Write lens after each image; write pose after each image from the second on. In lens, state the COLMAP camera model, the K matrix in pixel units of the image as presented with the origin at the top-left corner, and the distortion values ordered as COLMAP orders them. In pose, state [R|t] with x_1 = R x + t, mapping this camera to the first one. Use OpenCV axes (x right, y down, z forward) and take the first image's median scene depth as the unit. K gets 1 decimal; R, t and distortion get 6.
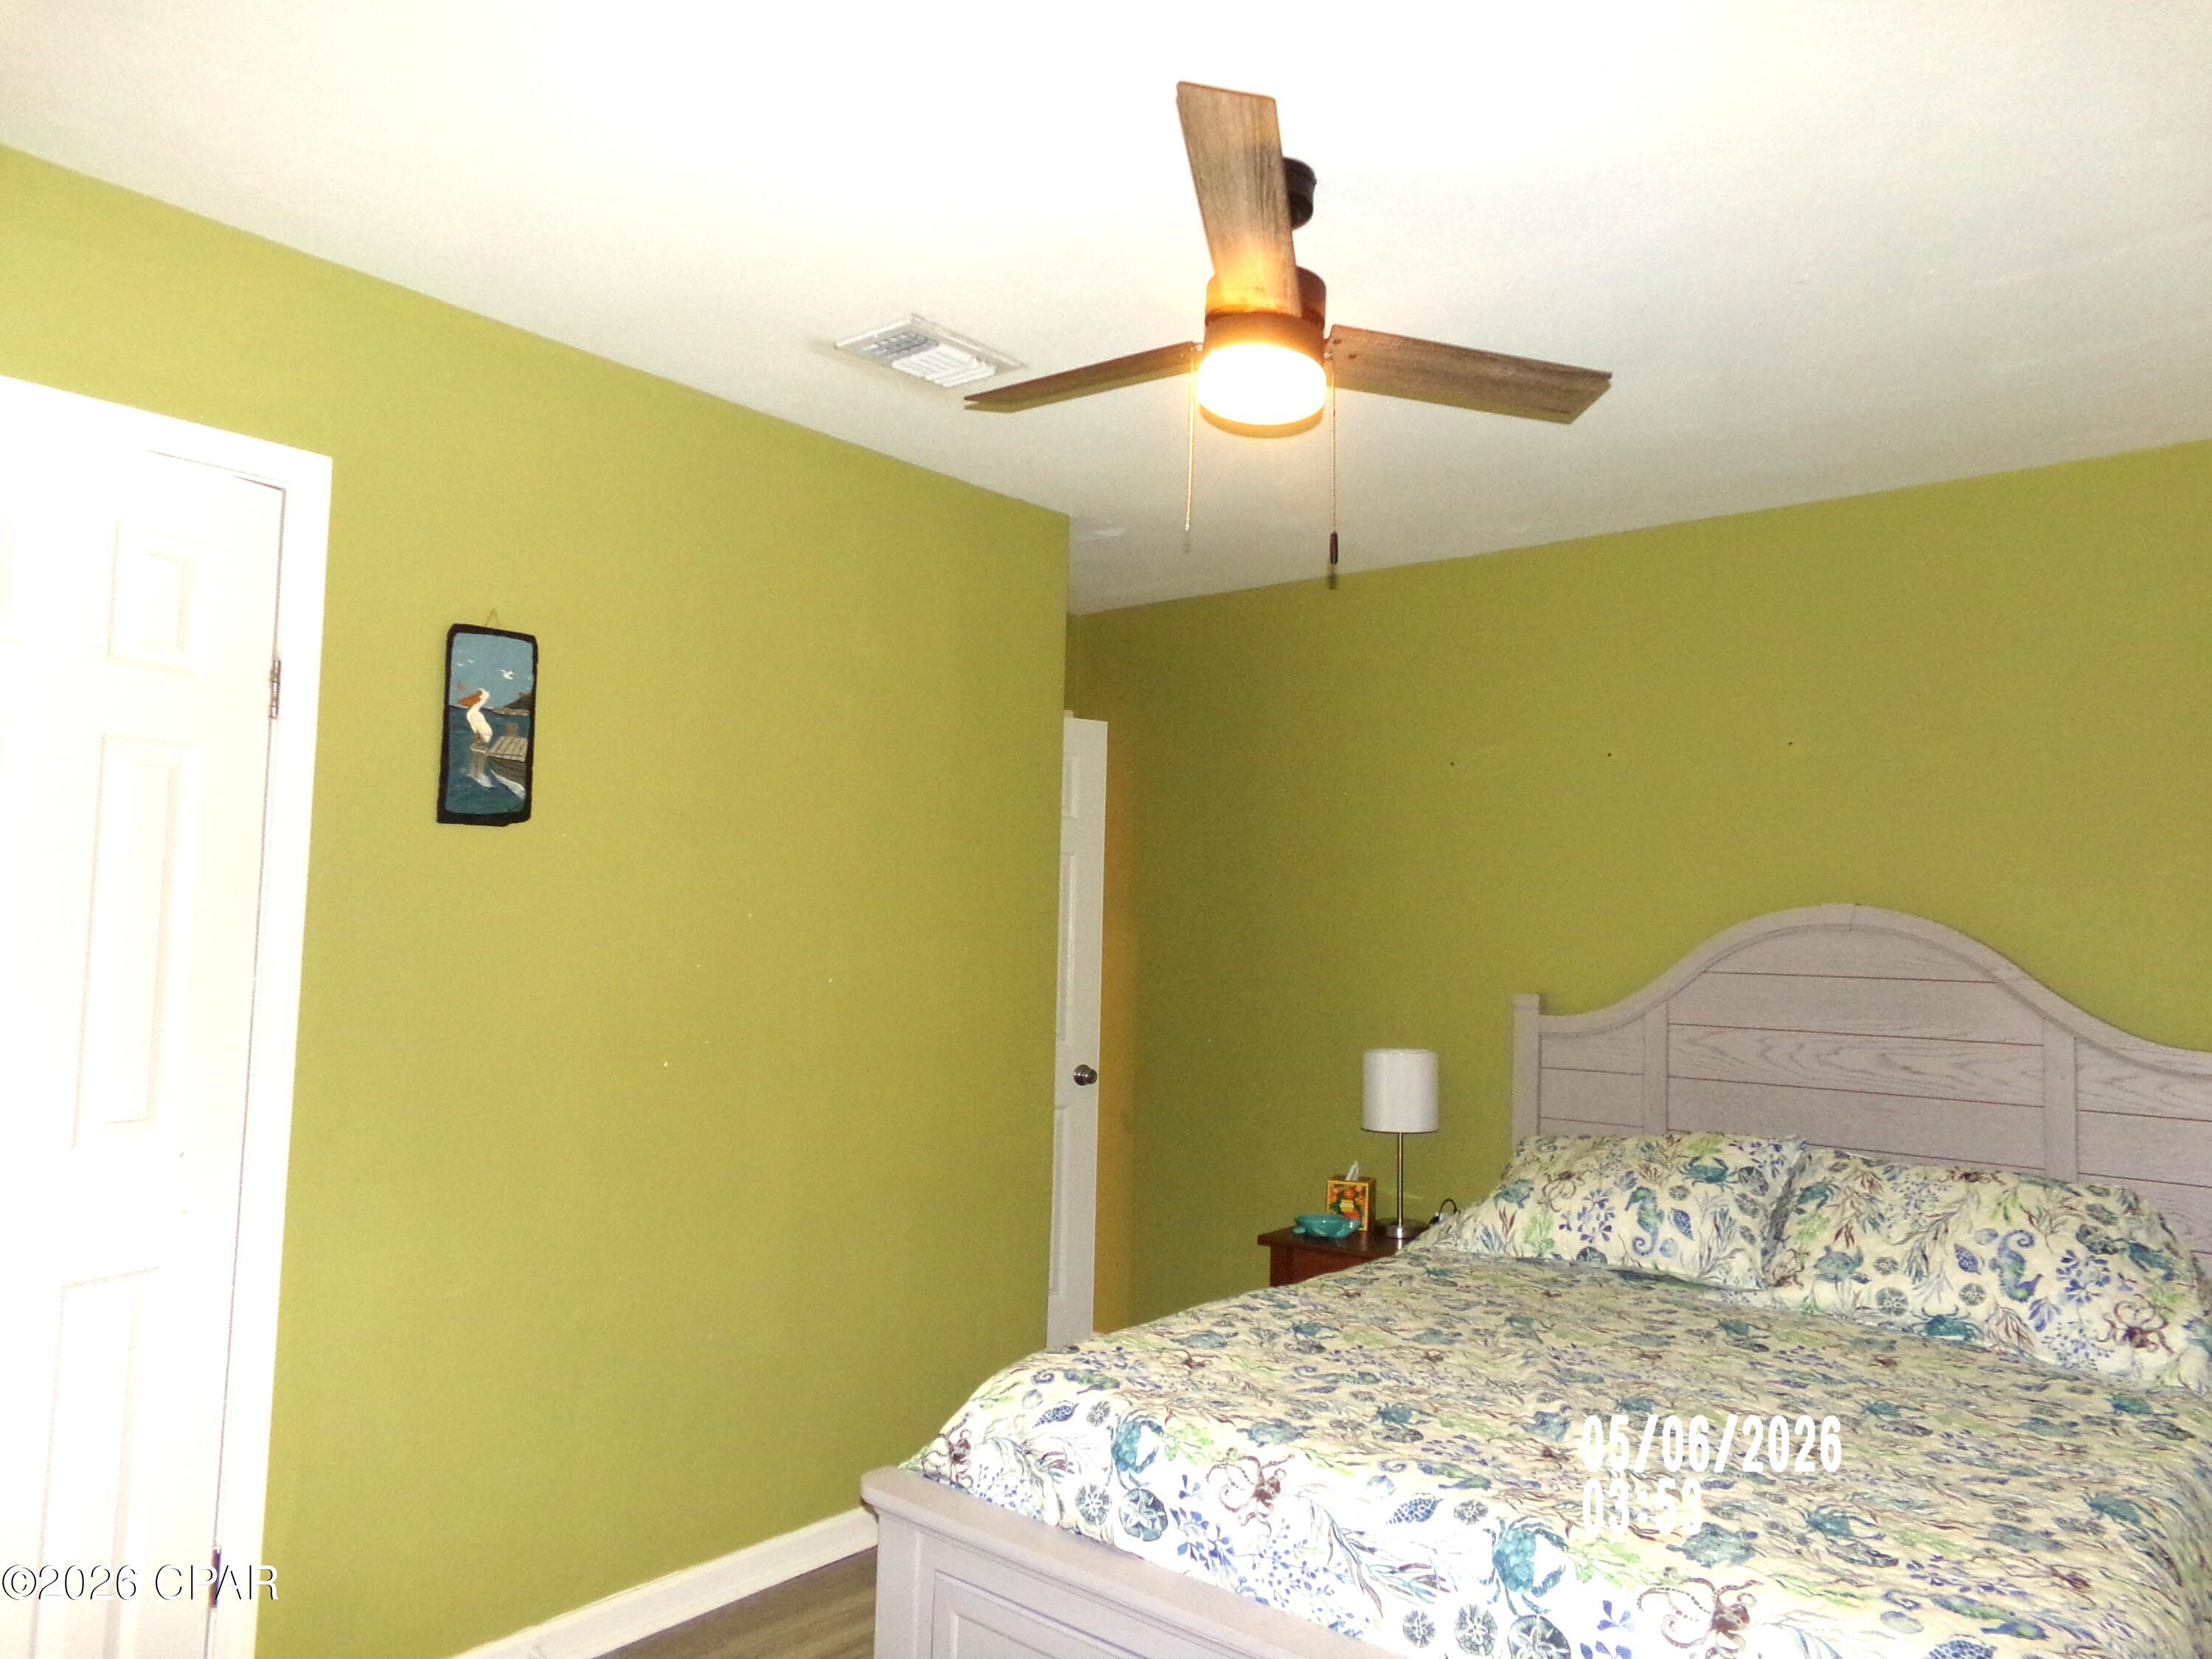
lens RADIAL K [[1520.1, 0, 1106.0], [0, 1520.1, 829.5], [0, 0, 1]] dist [-0.010119, 0.052150]
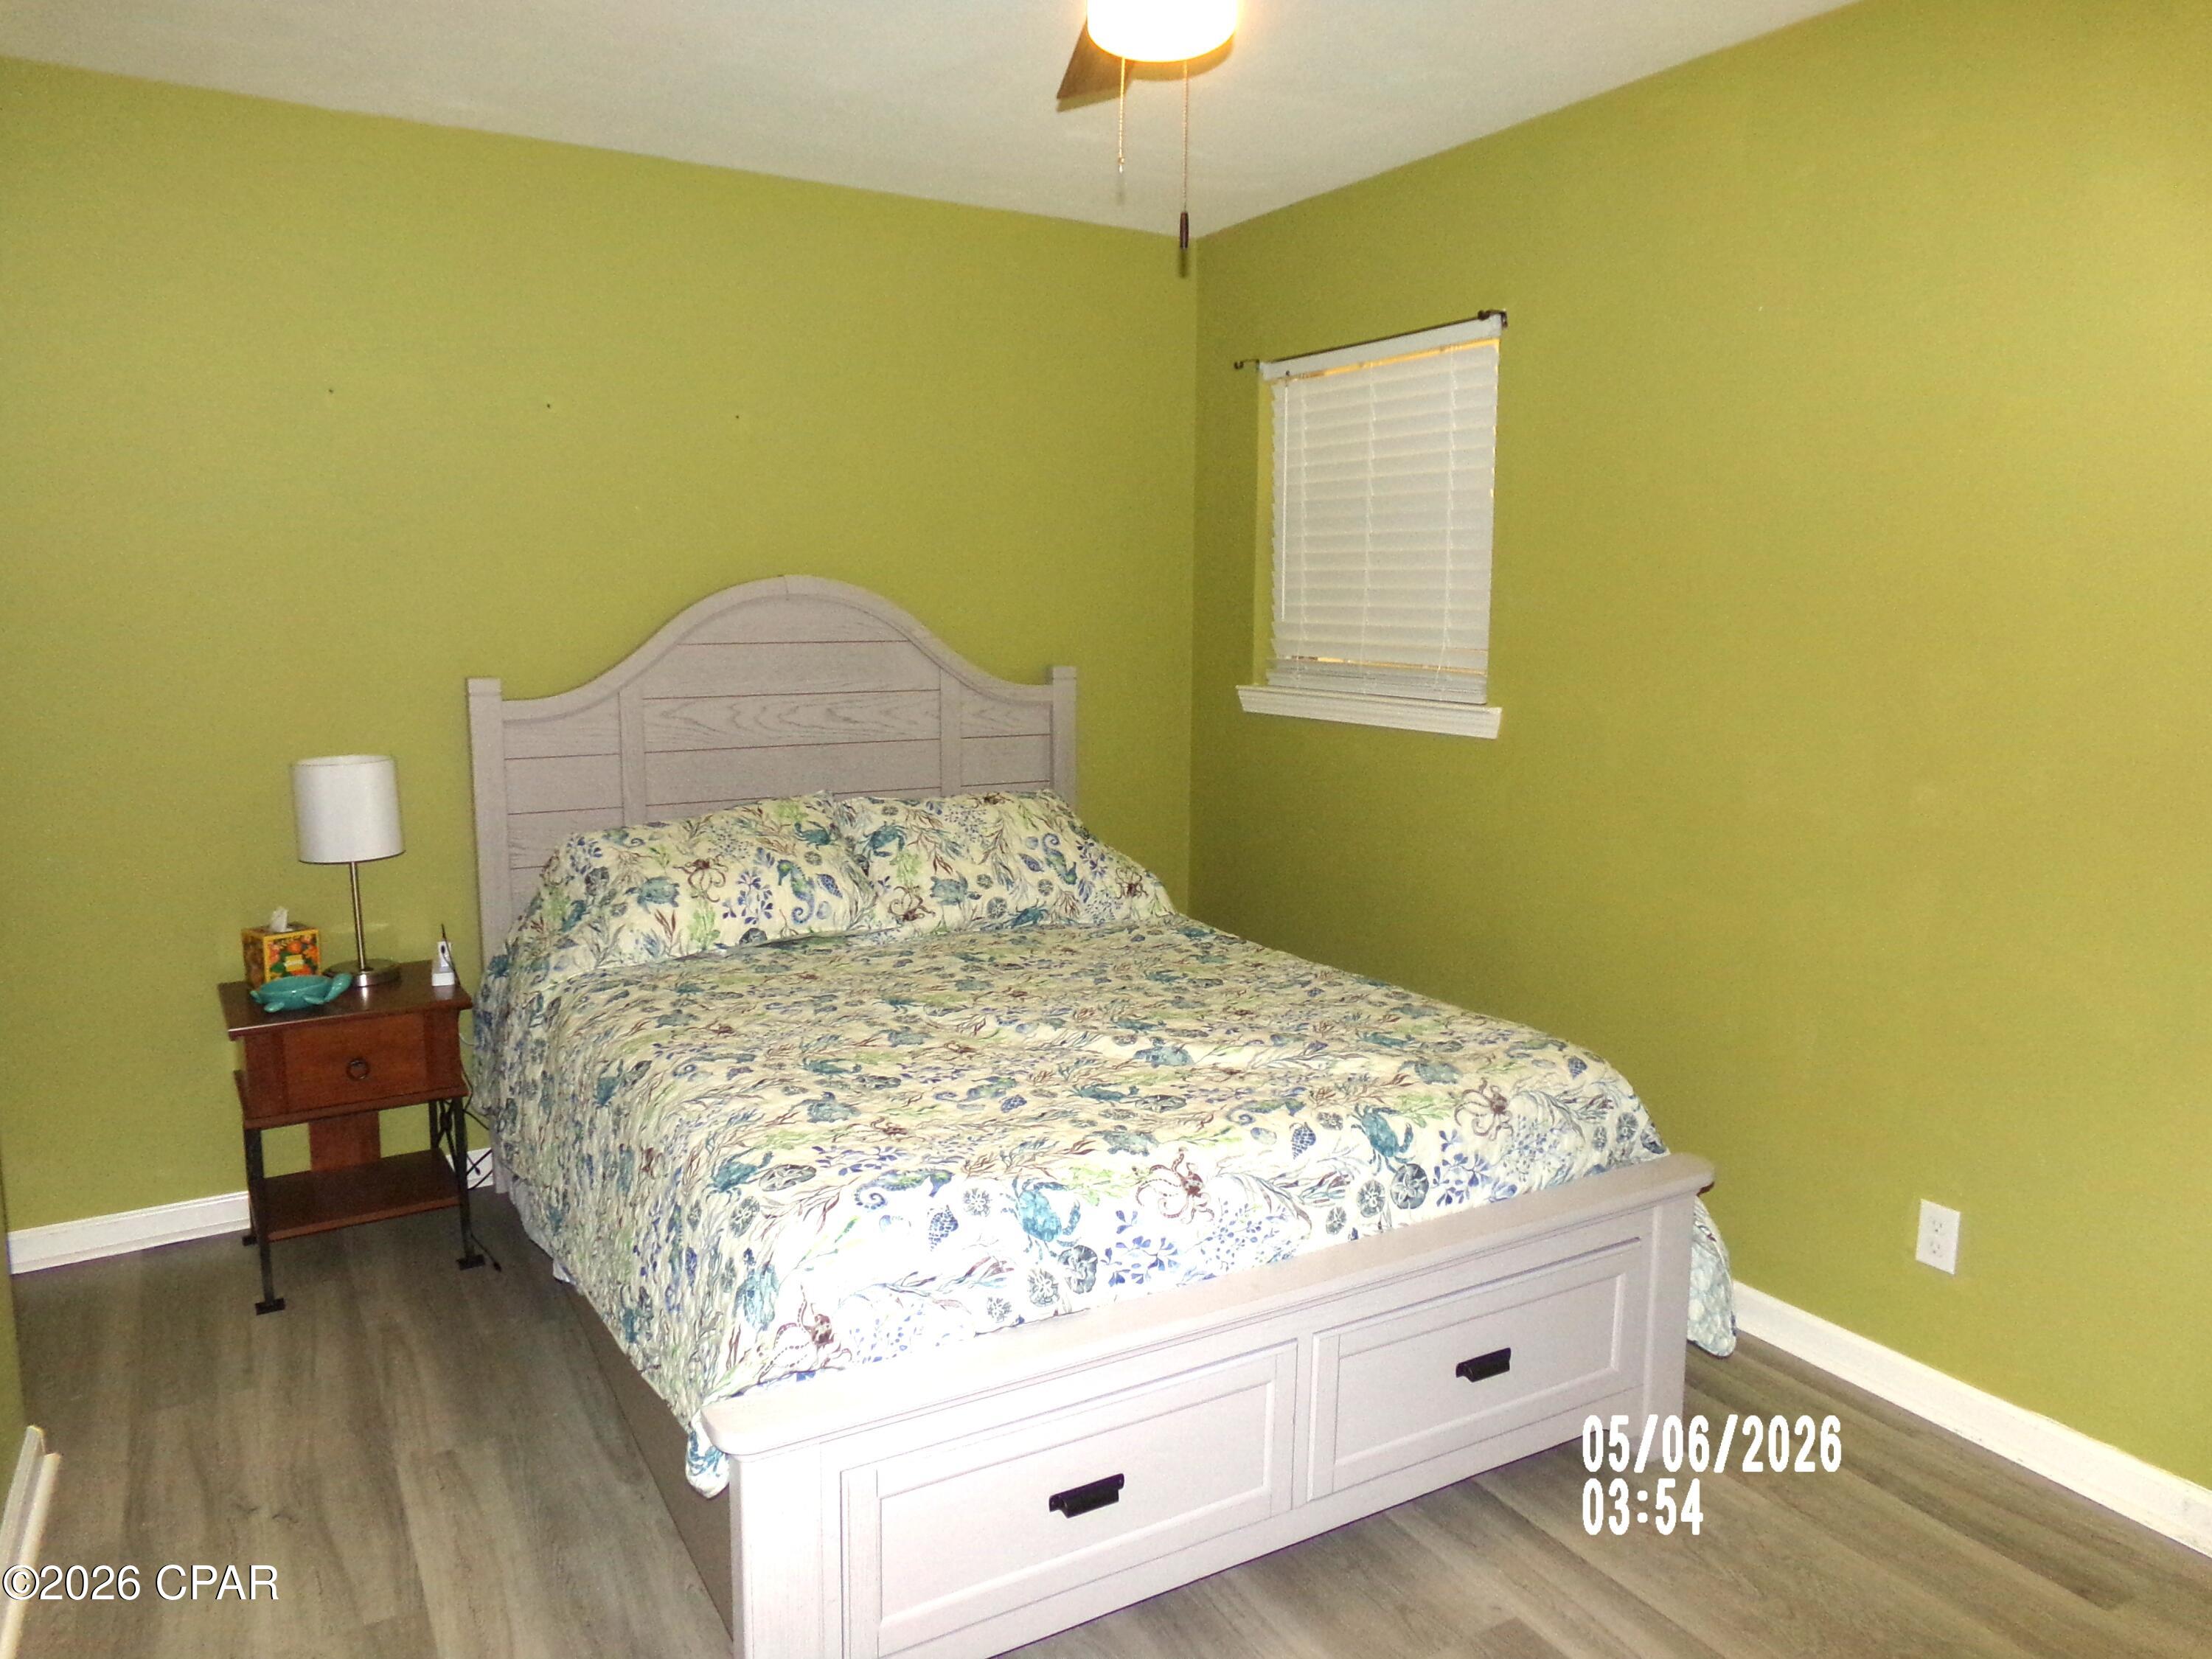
lens RADIAL K [[1538.3, 0, 1090.7], [0, 1538.3, 818.1], [0, 0, 1]] dist [-0.110548, 0.215799]
pose [[0.342147, -0.159178, 0.926066, -0.585016], [-0.064371, 0.979261, 0.192104, -0.005388], [-0.937439, -0.125339, 0.324805, 0.521476]]
